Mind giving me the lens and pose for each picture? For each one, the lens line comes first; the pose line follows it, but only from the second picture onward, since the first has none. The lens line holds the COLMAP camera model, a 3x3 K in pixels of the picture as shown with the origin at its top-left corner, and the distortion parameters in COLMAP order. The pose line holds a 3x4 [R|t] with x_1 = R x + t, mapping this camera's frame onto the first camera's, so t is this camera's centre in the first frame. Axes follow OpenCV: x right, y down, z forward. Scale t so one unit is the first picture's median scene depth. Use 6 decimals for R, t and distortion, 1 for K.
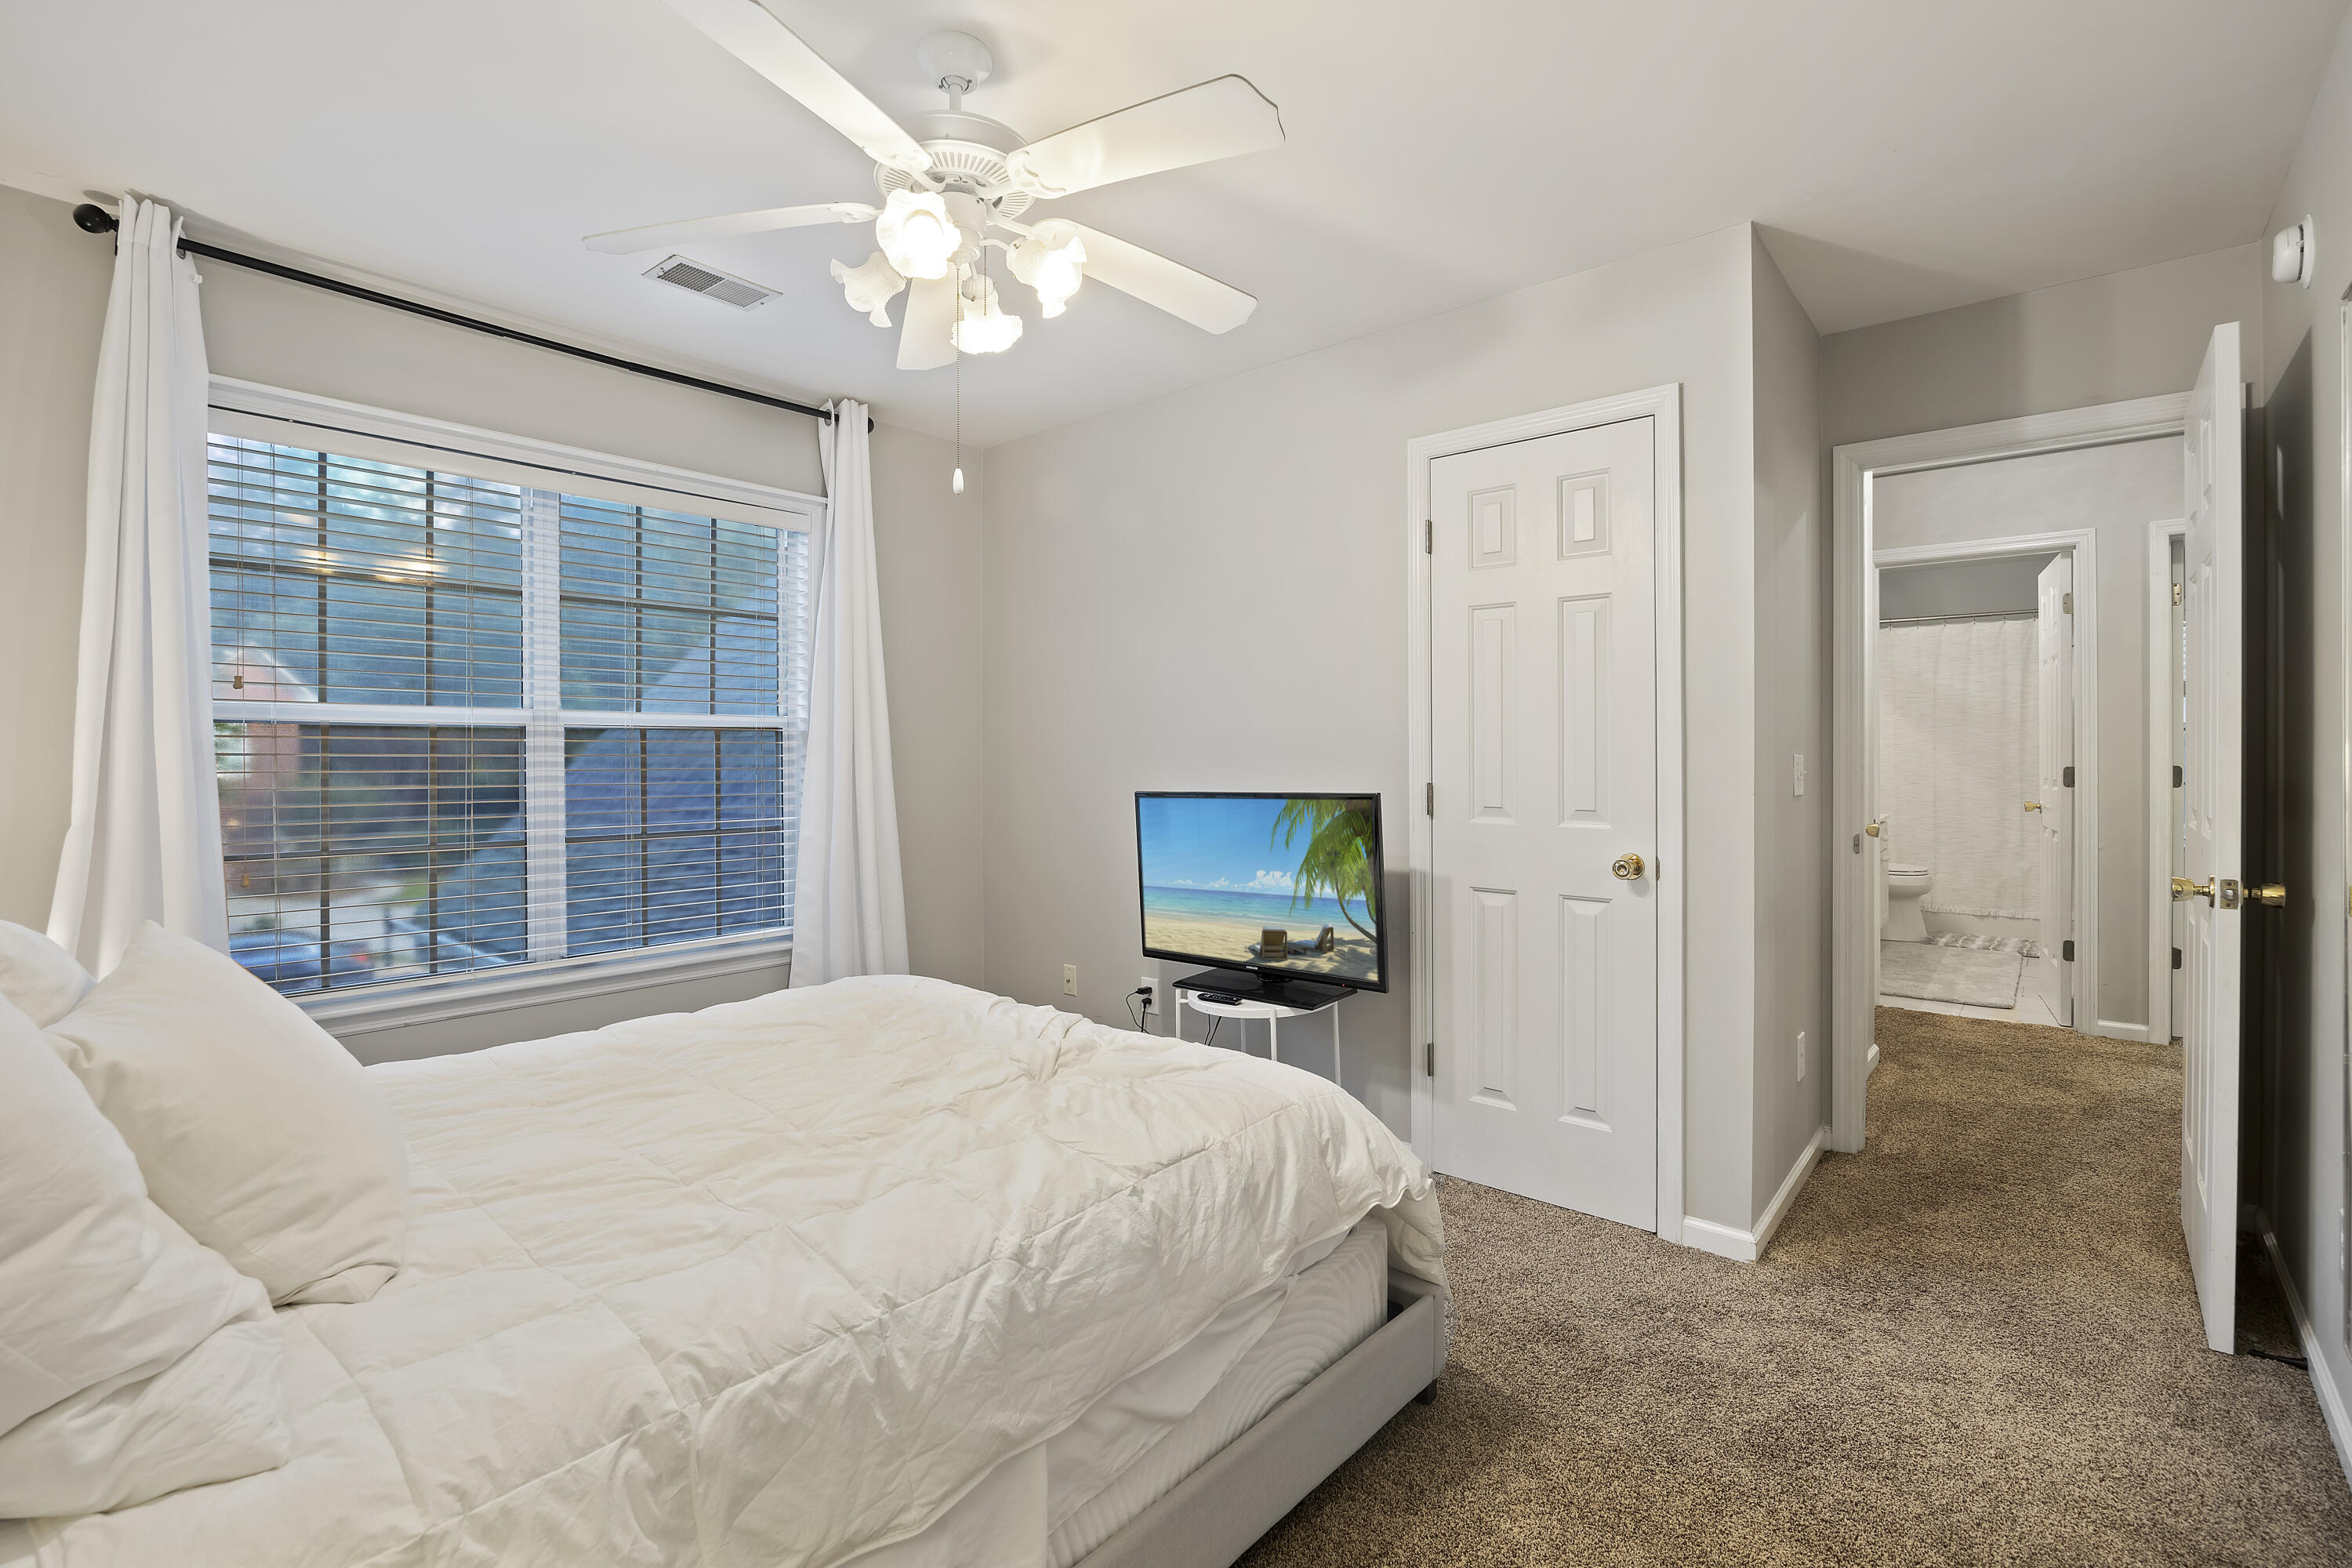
lens RADIAL K [[1076.6, 0, 1176.9], [0, 1076.6, 759.7], [0, 0, 1]] dist [-0.016972, -0.000095]
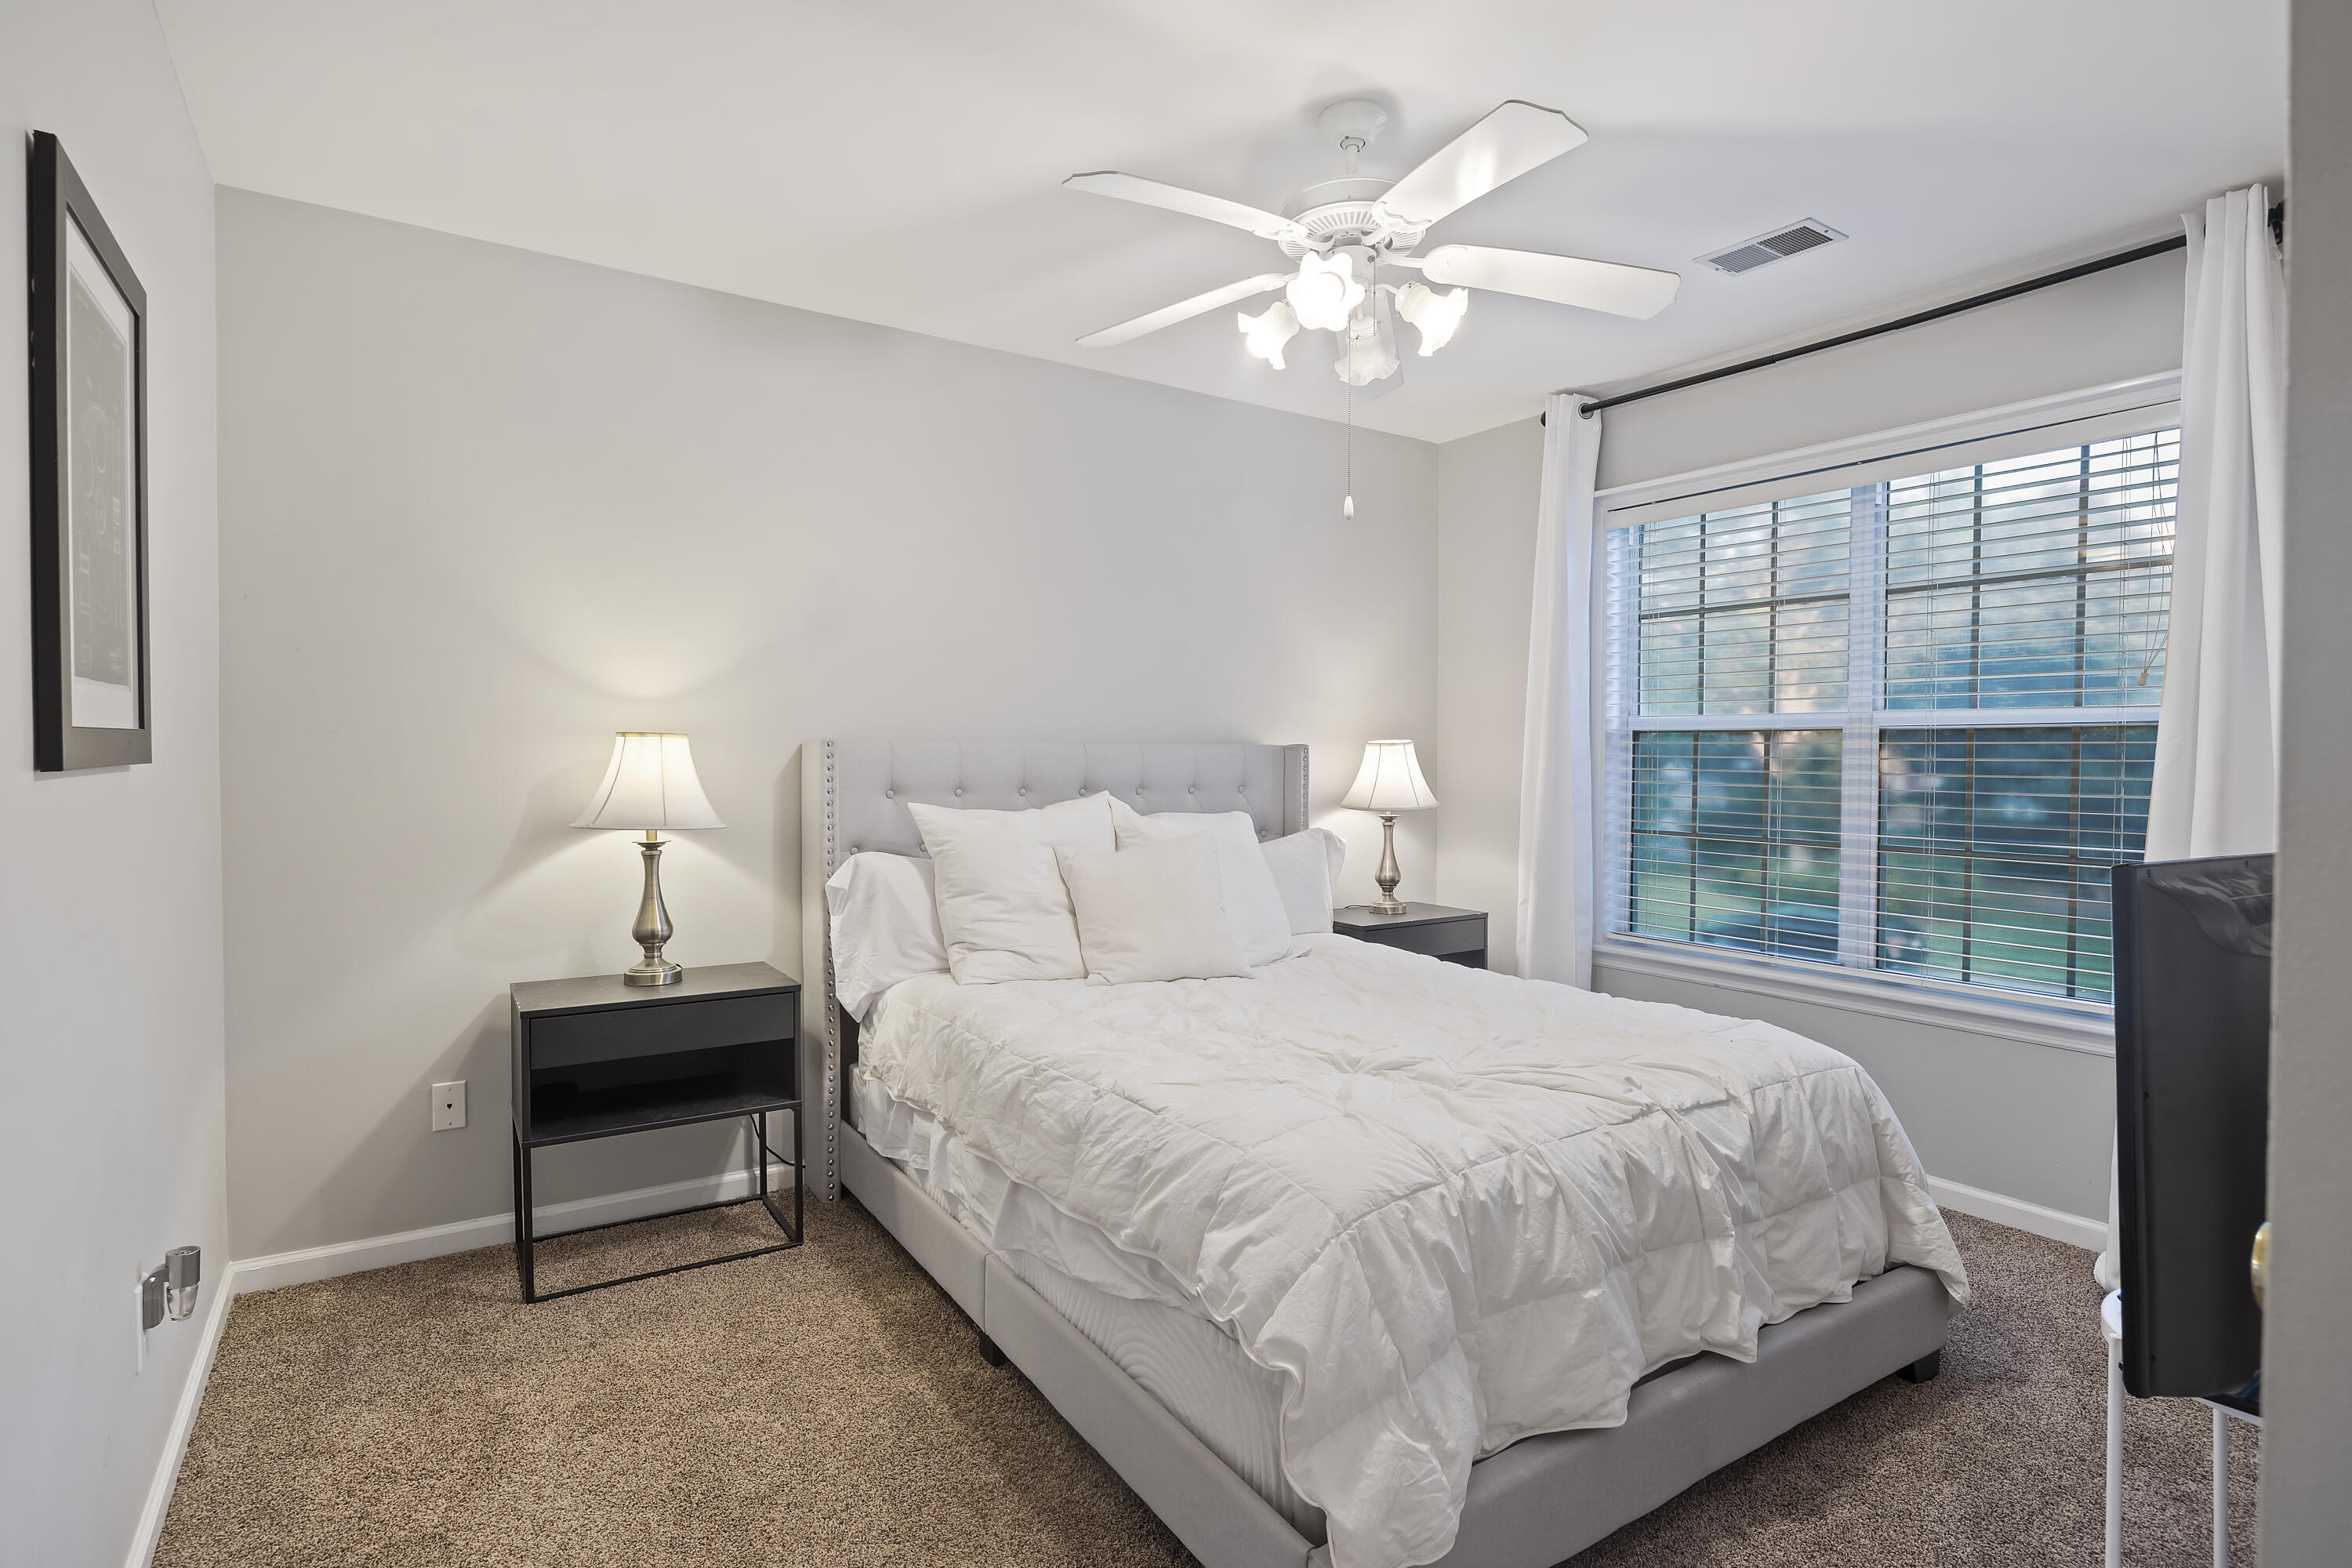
lens RADIAL K [[1171.3, 0, 1176.0], [0, 1171.3, 784.0], [0, 0, 1]] dist [-0.030548, 0.000013]
pose [[-0.289837, 0.022588, -0.956809, 0.636426], [-0.009937, 0.999597, 0.026609, -0.002739], [0.957024, 0.017220, -0.289496, 0.750124]]
